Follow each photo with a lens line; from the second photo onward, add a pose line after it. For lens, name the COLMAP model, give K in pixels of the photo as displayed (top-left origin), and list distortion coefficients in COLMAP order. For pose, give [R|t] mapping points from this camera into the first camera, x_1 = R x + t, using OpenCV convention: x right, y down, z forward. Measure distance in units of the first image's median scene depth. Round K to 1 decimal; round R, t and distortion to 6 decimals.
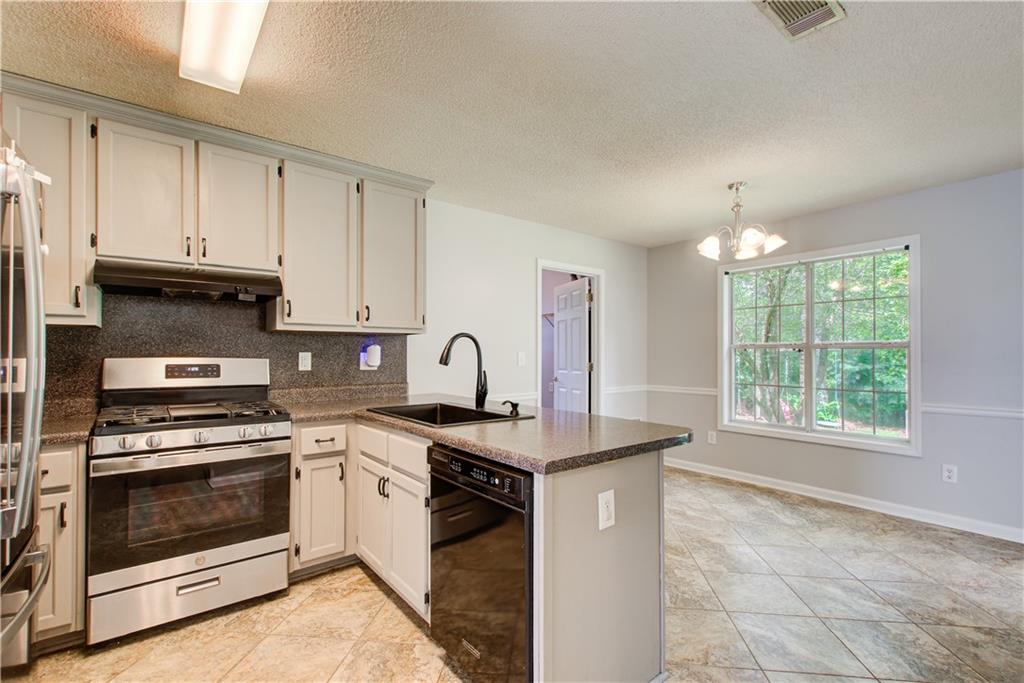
lens RADIAL K [[452.3, 0, 509.9], [0, 452.3, 354.0], [0, 0, 1]] dist [0.000686, 0.000189]
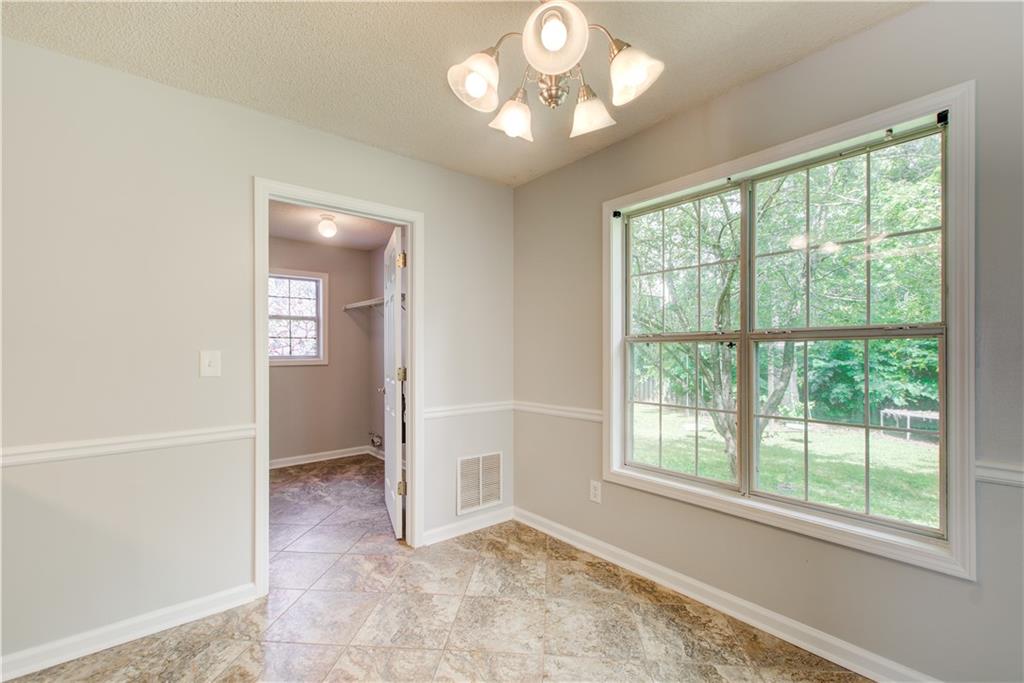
lens RADIAL K [[442.7, 0, 513.3], [0, 442.7, 356.6], [0, 0, 1]] dist [0.000997, -0.000026]
pose [[0.999385, -0.006933, 0.034376, 0.363339], [0.006482, 0.999892, 0.013226, -0.002395], [-0.034464, -0.012995, 0.999321, 0.479979]]
